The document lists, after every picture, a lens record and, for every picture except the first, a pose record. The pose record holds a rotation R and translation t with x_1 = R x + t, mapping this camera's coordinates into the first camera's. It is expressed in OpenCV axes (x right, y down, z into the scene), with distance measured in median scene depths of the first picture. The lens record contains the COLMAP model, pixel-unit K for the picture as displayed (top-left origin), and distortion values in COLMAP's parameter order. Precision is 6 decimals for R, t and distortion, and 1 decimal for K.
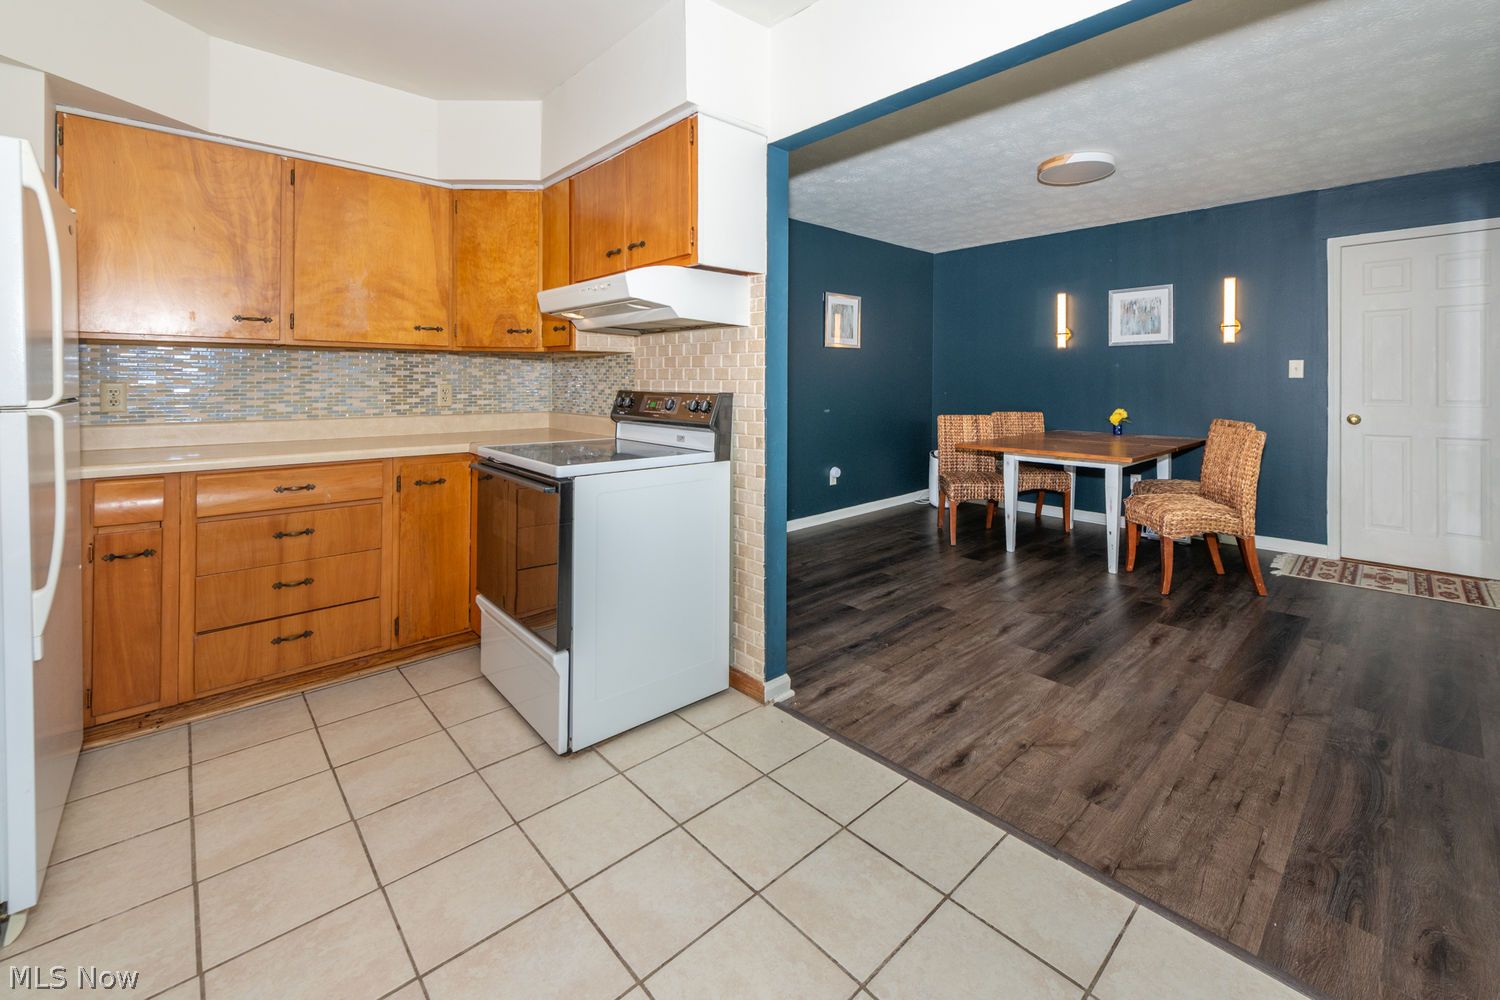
lens RADIAL K [[630.9, 0, 756.5], [0, 630.9, 390.0], [0, 0, 1]] dist [0.001481, 0.000096]
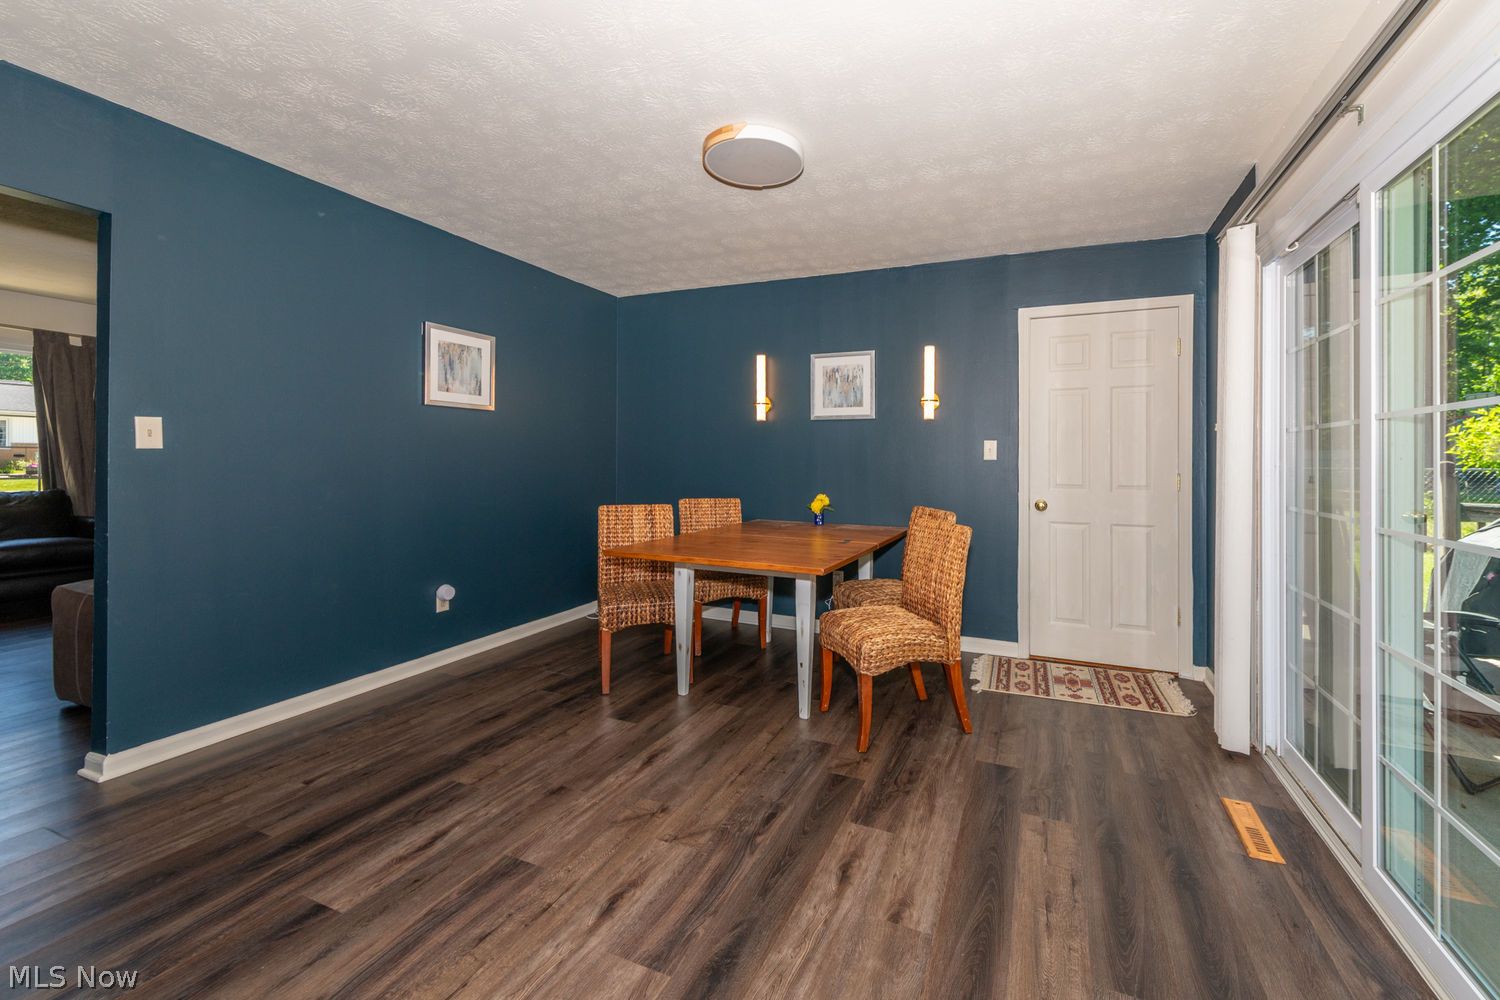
lens RADIAL K [[621.5, 0, 748.6], [0, 621.5, 452.8], [0, 0, 1]] dist [0.009806, -0.000340]
pose [[0.930270, 0.015329, 0.366556, 0.227711], [-0.006827, 0.999677, -0.024479, -0.005809], [-0.366812, 0.020270, 0.930074, 0.331405]]
